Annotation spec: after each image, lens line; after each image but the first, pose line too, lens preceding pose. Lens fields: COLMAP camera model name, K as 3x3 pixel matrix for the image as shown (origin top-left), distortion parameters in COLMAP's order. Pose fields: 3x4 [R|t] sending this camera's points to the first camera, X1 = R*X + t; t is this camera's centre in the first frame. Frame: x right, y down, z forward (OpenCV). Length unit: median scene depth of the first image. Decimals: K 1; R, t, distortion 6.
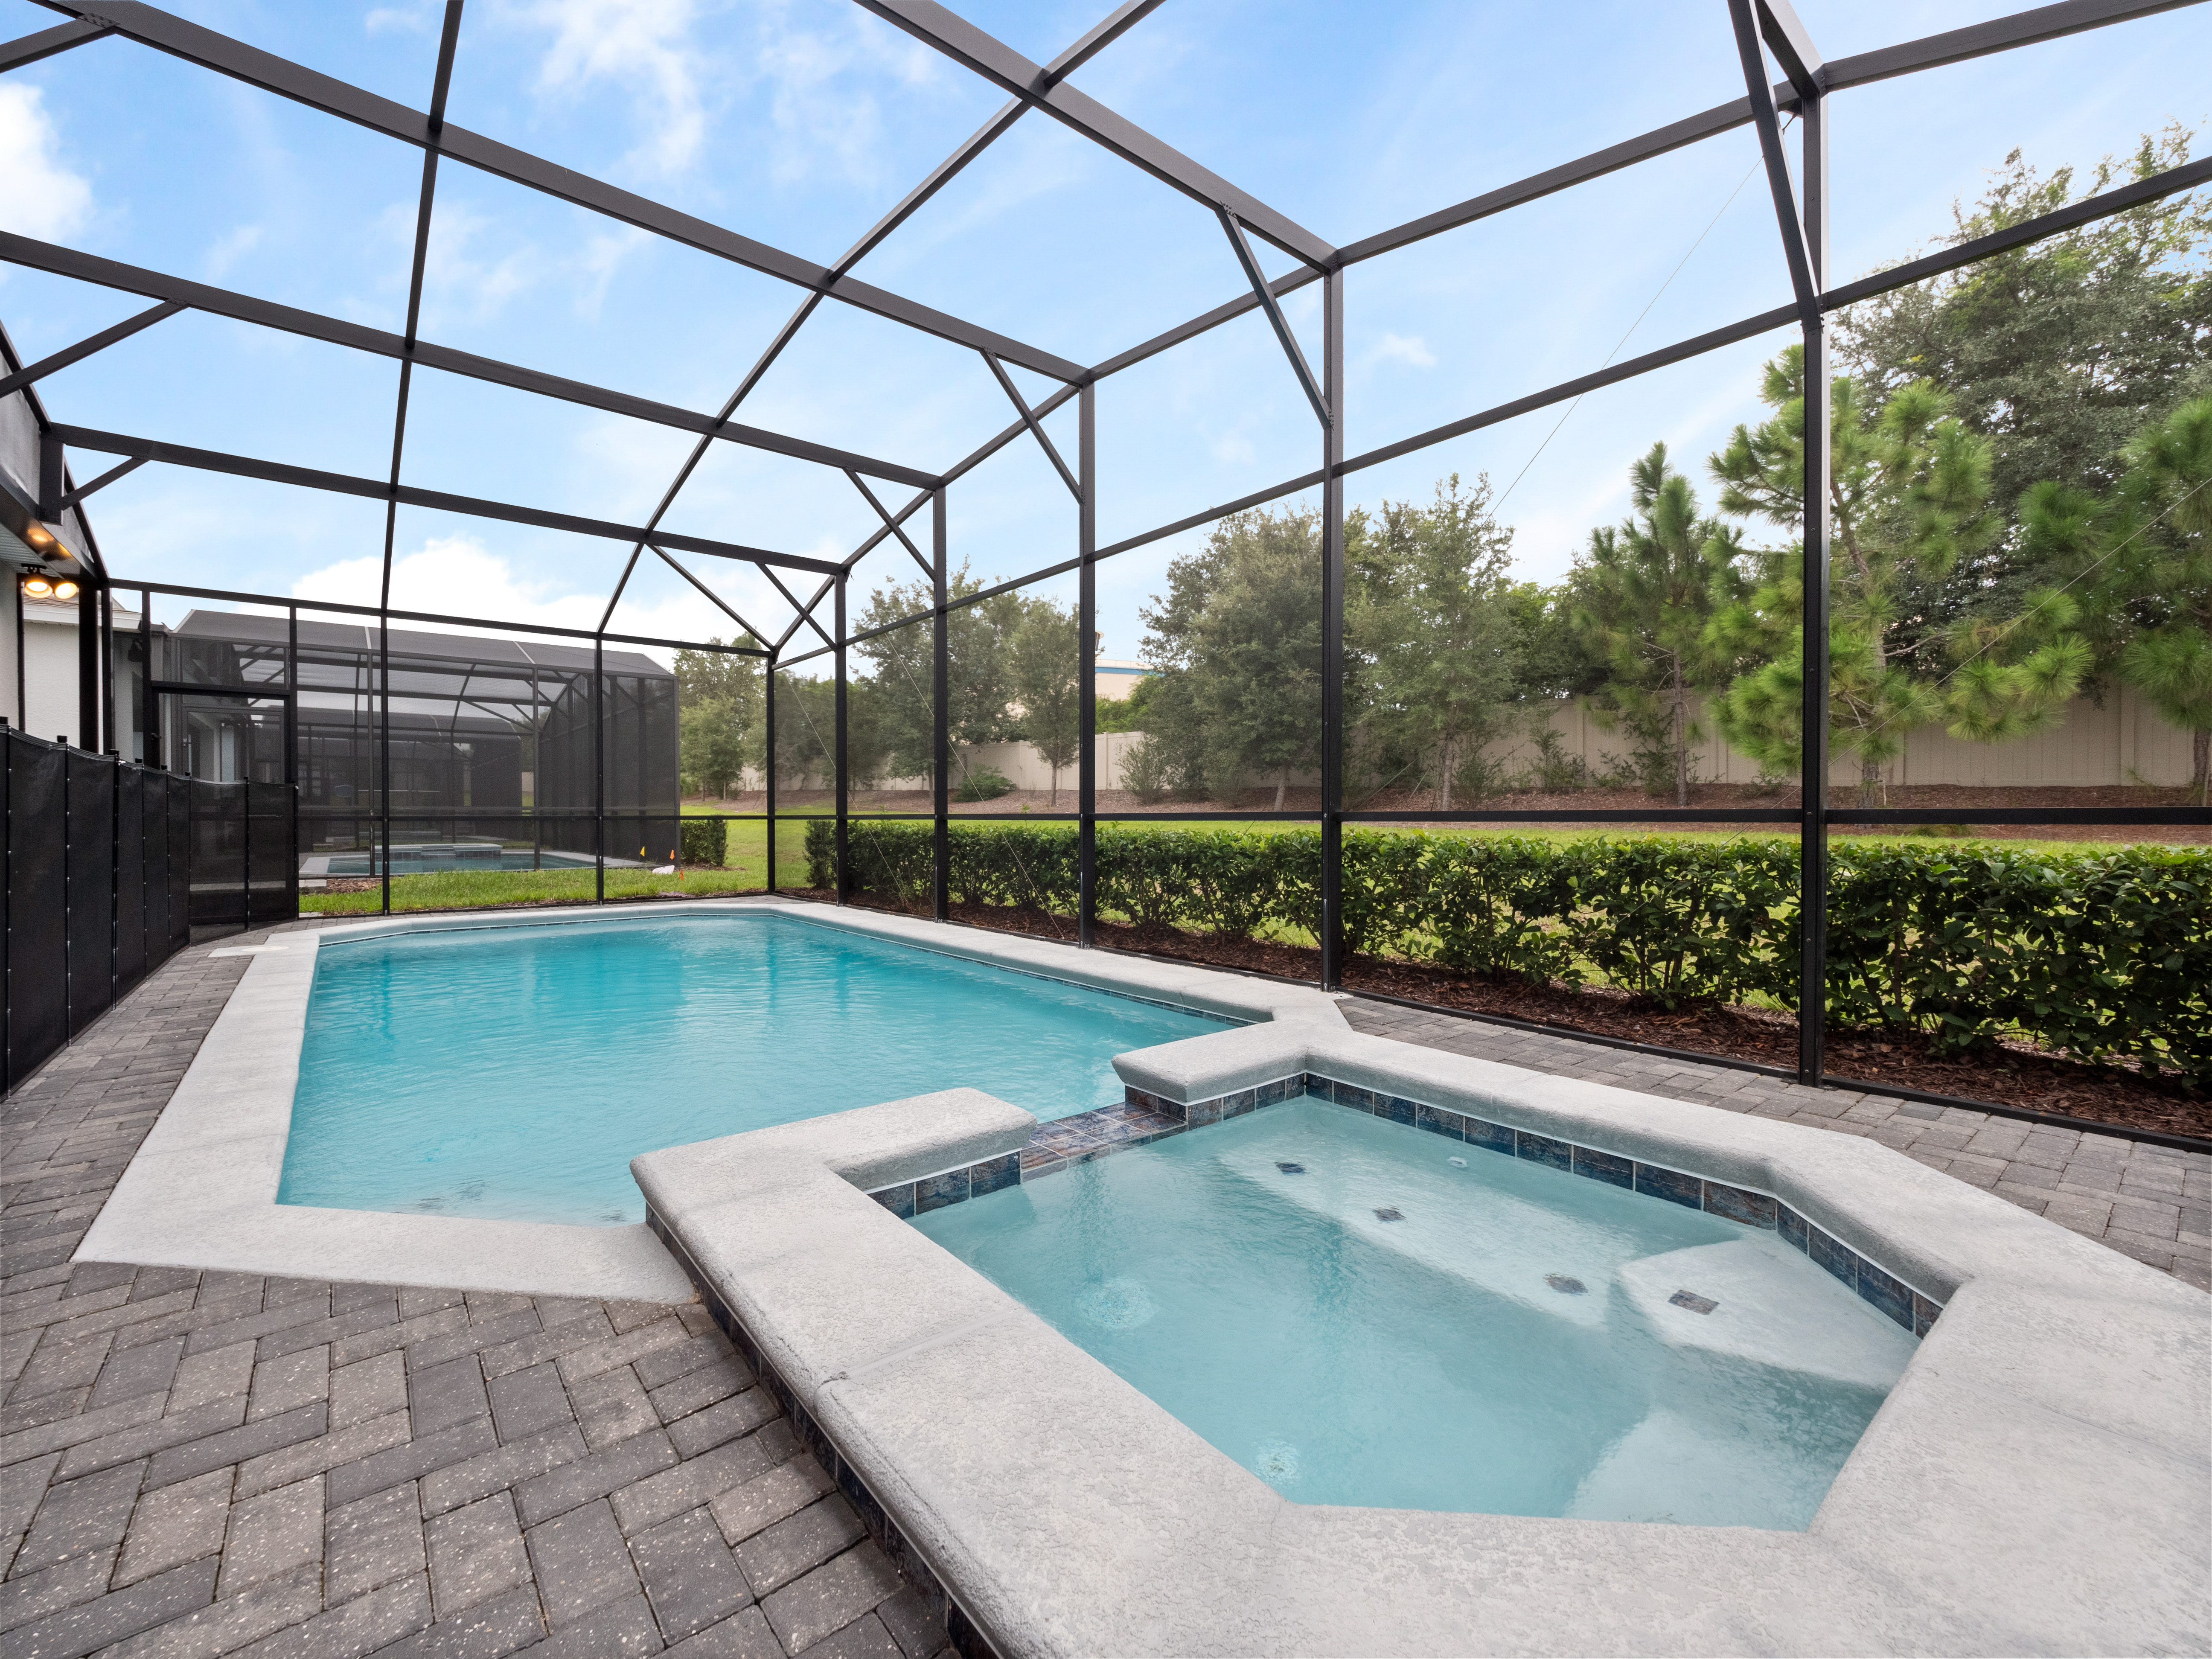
lens RADIAL K [[928.9, 0, 1111.1], [0, 928.9, 812.9], [0, 0, 1]] dist [-0.004255, -0.001439]
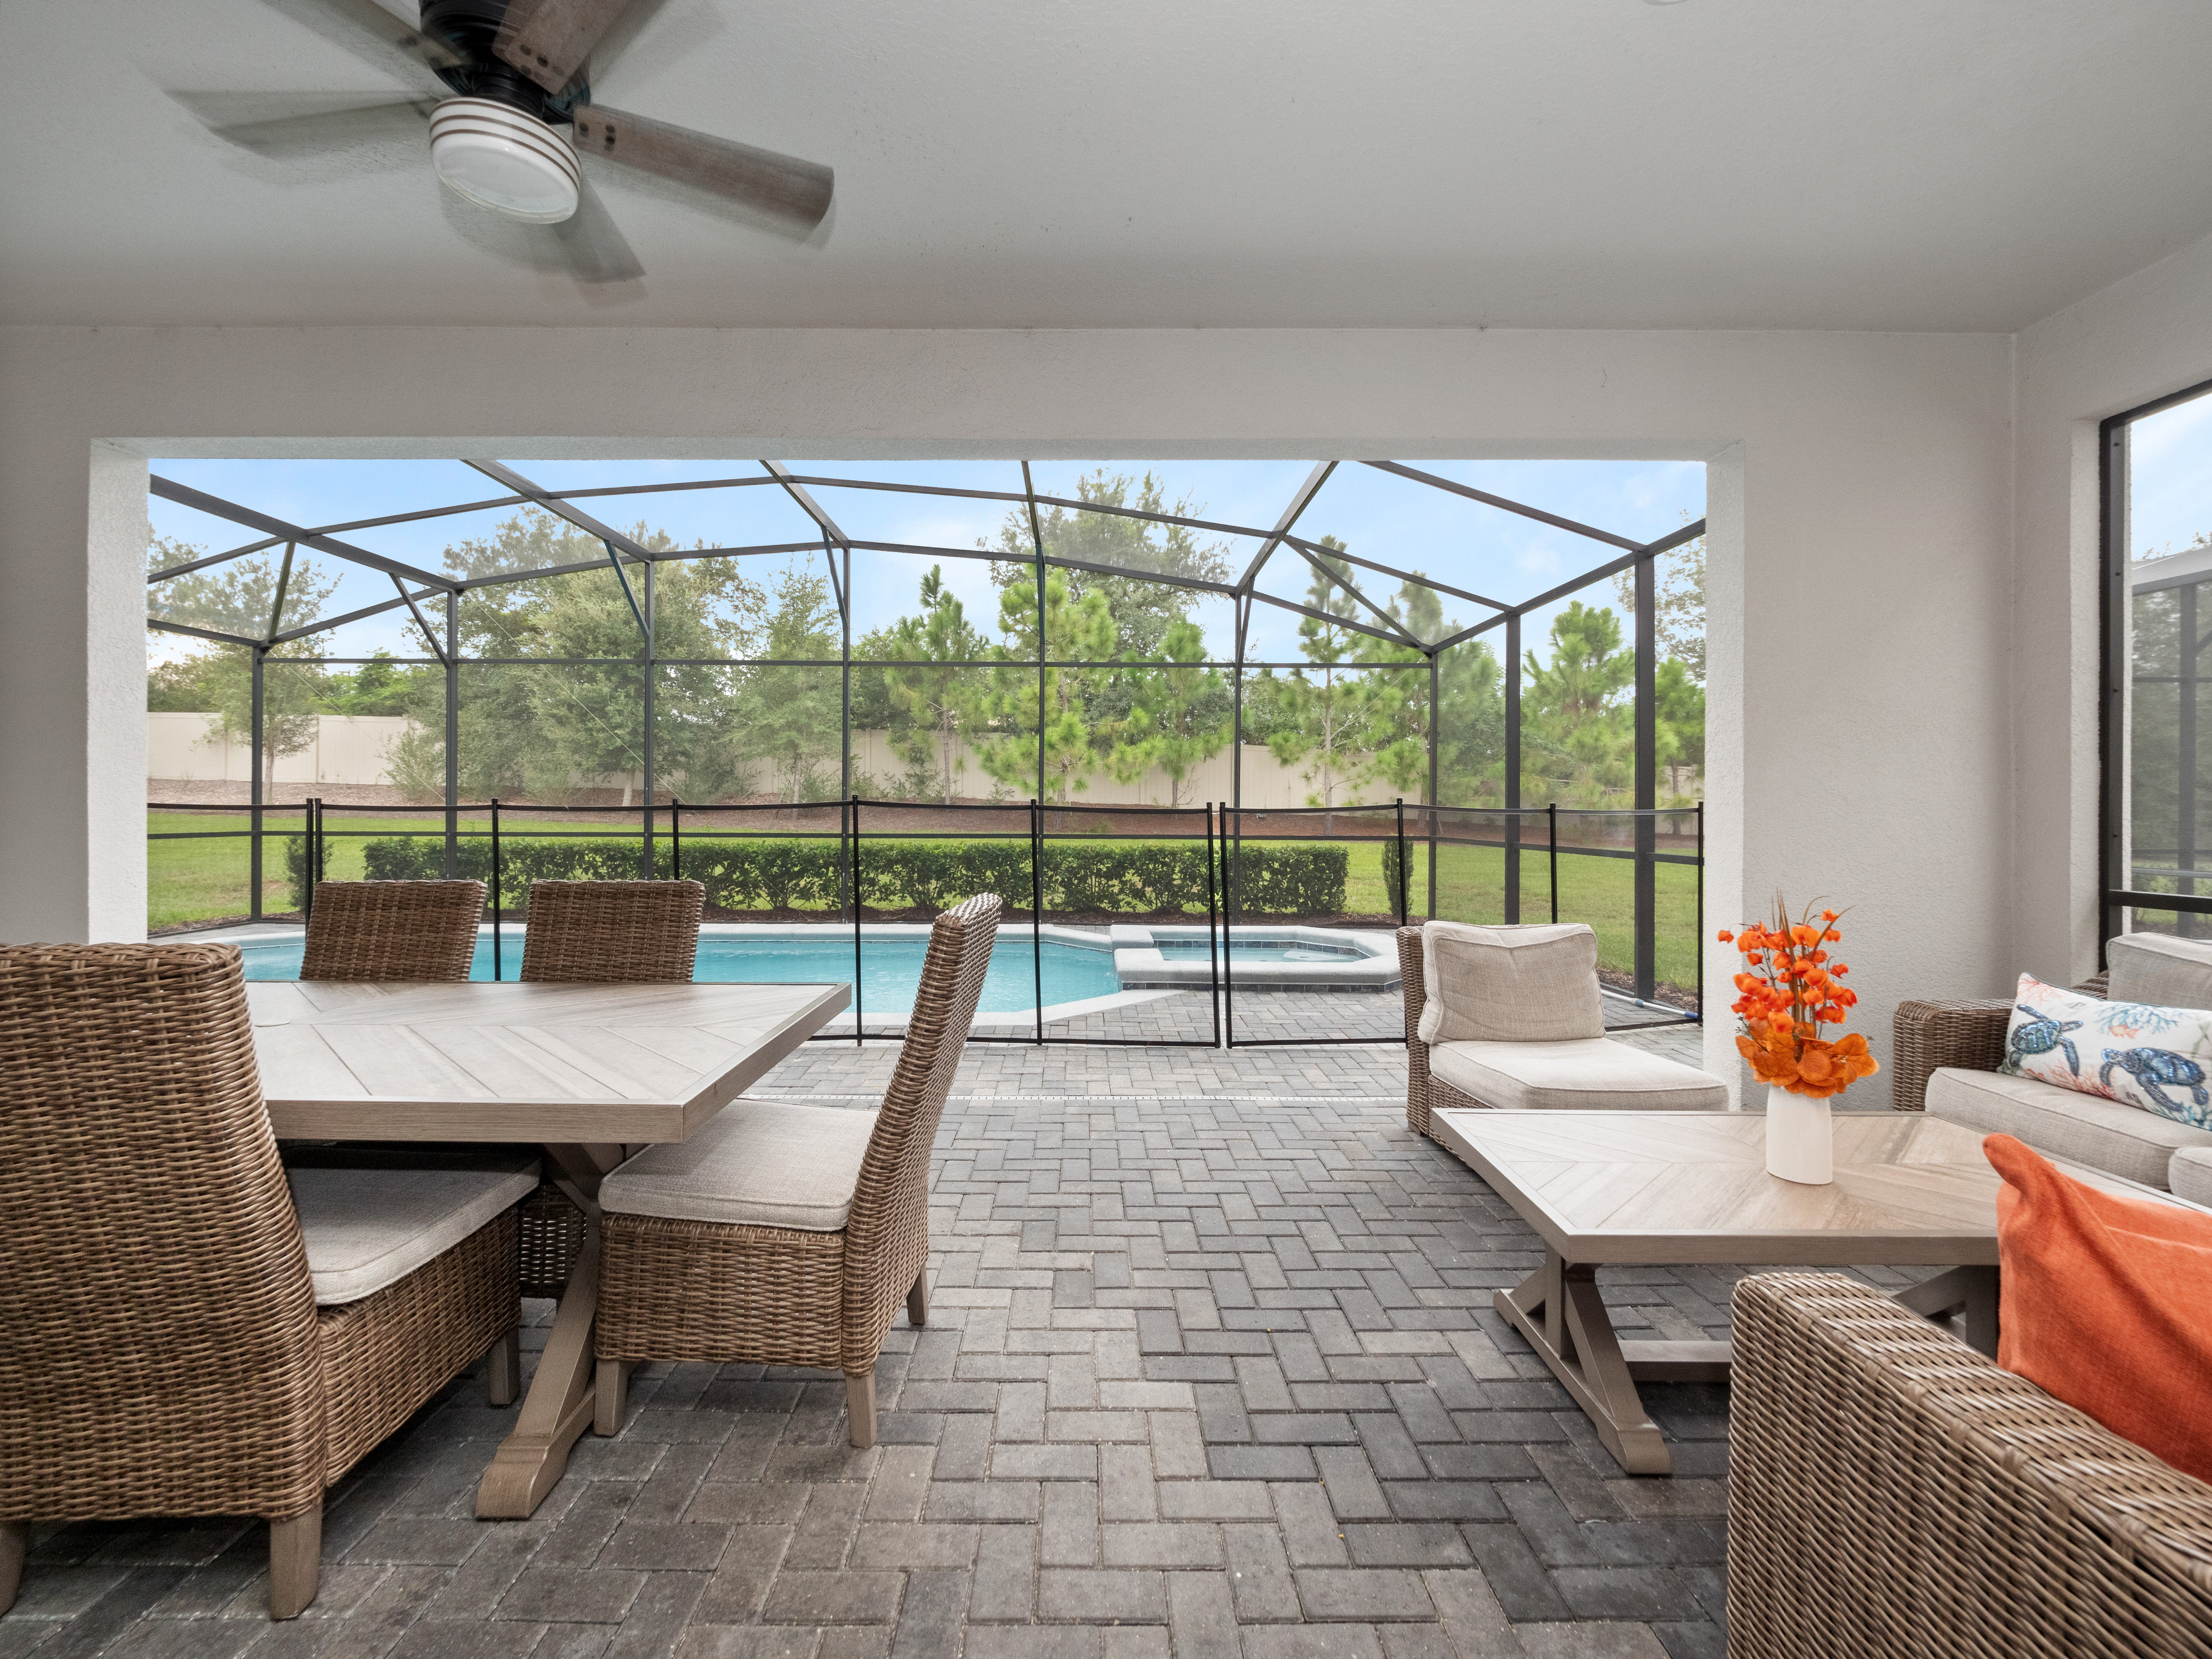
lens RADIAL K [[928.9, 0, 1088.8], [0, 928.9, 810.4], [0, 0, 1]] dist [-0.004255, -0.001439]
pose [[0.622152, 0.000112, 0.782896, -0.641816], [-0.009179, 0.999932, 0.007151, -0.035379], [-0.782843, -0.011636, 0.622111, -0.170460]]
